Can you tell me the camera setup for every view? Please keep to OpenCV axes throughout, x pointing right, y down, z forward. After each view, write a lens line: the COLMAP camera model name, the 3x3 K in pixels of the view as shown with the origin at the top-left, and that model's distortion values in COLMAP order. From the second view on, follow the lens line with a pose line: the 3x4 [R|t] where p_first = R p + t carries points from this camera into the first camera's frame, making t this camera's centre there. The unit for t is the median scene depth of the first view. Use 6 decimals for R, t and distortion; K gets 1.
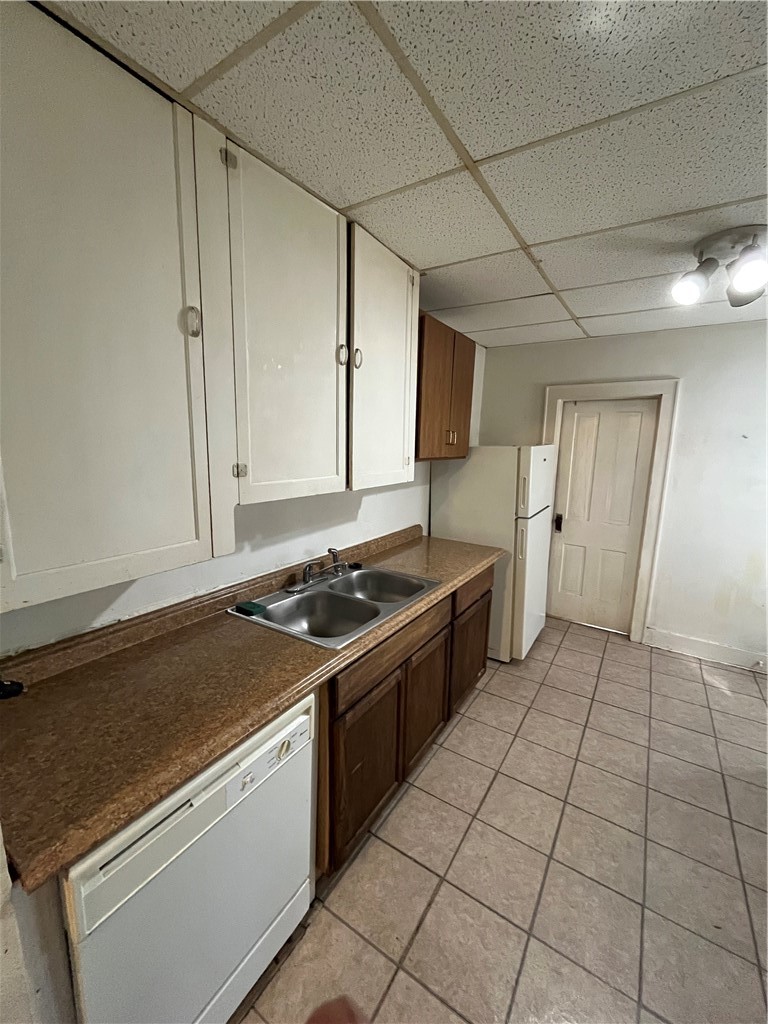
lens RADIAL K [[416.9, 0, 384.5], [0, 416.9, 508.3], [0, 0, 1]] dist [-0.001303, 0.000073]
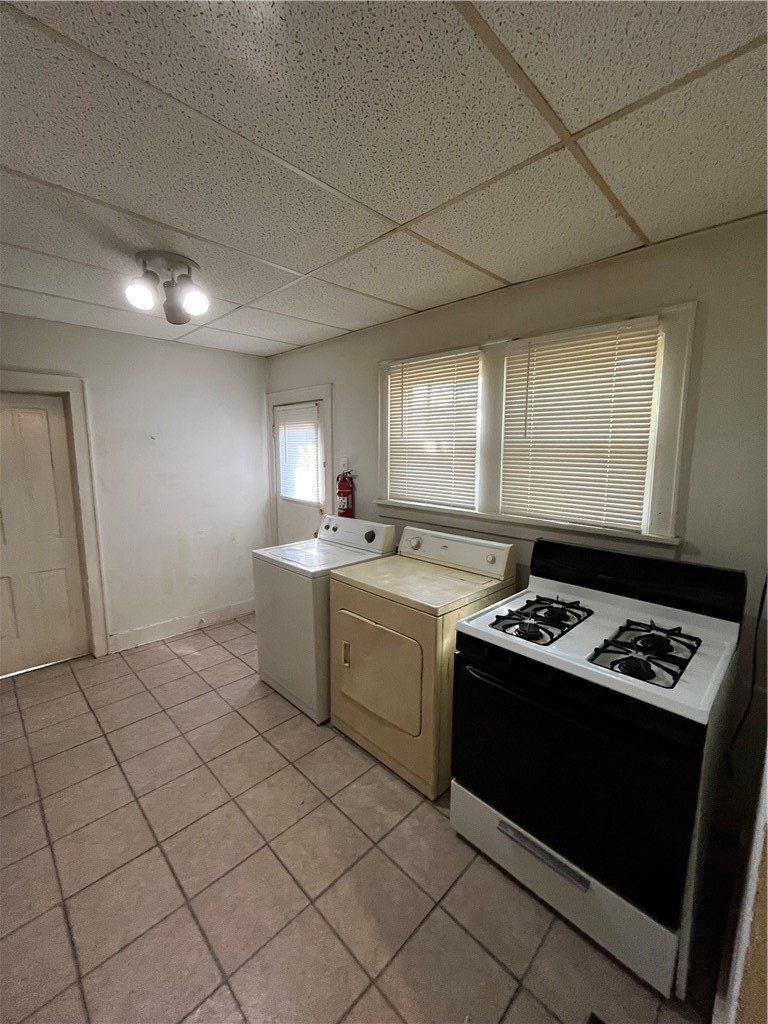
lens RADIAL K [[416.9, 0, 382.7], [0, 416.9, 510.2], [0, 0, 1]] dist [-0.001303, 0.000073]
pose [[0.213120, -0.160656, 0.963727, -0.140794], [0.161548, 0.978605, 0.127411, -0.023069], [-0.963578, 0.128535, 0.234514, 0.154891]]
